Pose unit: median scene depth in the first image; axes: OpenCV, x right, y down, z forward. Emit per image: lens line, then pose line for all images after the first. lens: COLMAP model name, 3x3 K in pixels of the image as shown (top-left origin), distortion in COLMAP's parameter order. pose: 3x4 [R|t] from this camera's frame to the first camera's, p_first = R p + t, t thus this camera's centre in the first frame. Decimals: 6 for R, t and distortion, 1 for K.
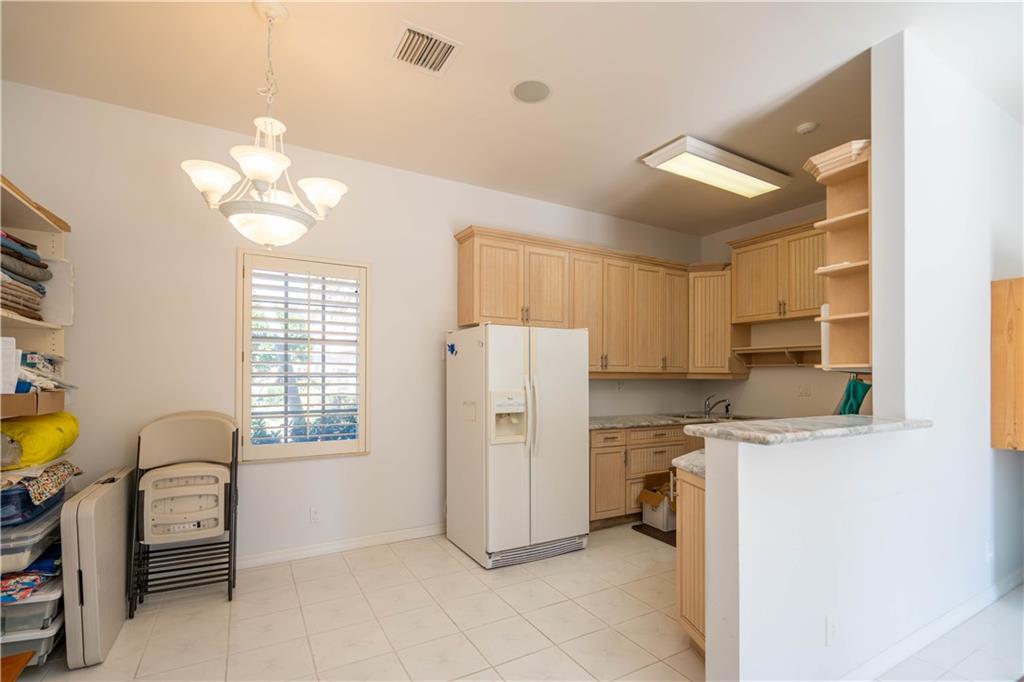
lens RADIAL K [[471.7, 0, 502.3], [0, 471.7, 380.4], [0, 0, 1]] dist [0.002119, -0.001626]
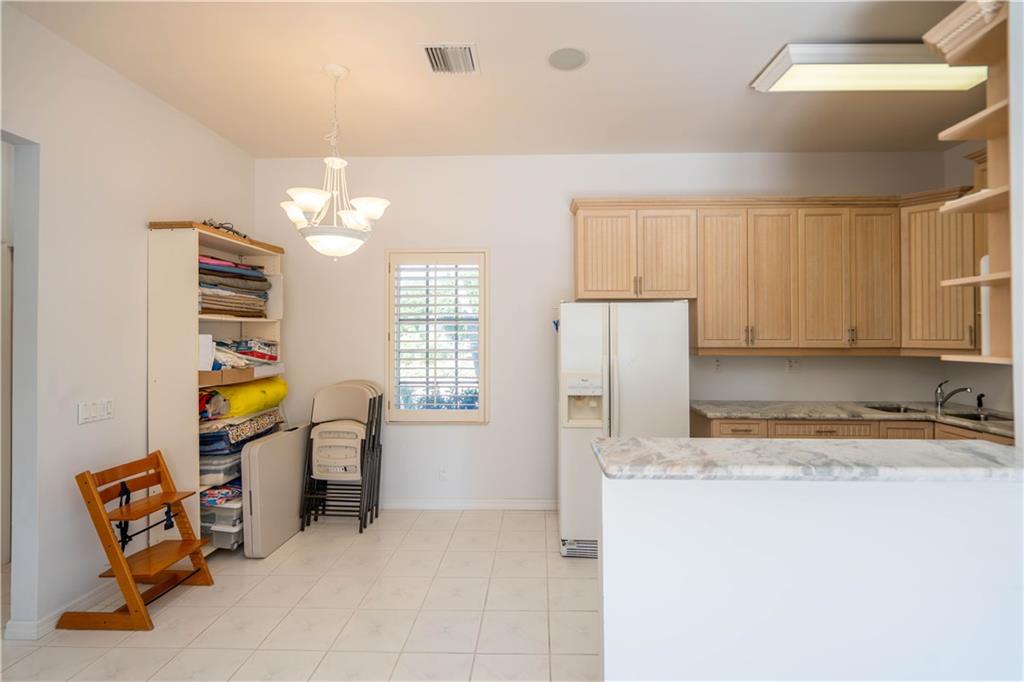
lens RADIAL K [[471.7, 0, 512.7], [0, 471.7, 337.0], [0, 0, 1]] dist [0.002119, -0.001626]
pose [[0.853915, -0.007033, -0.520365, 0.385161], [0.003372, 0.999962, -0.007981, -0.041362], [0.520402, 0.005061, 0.853906, 0.117365]]
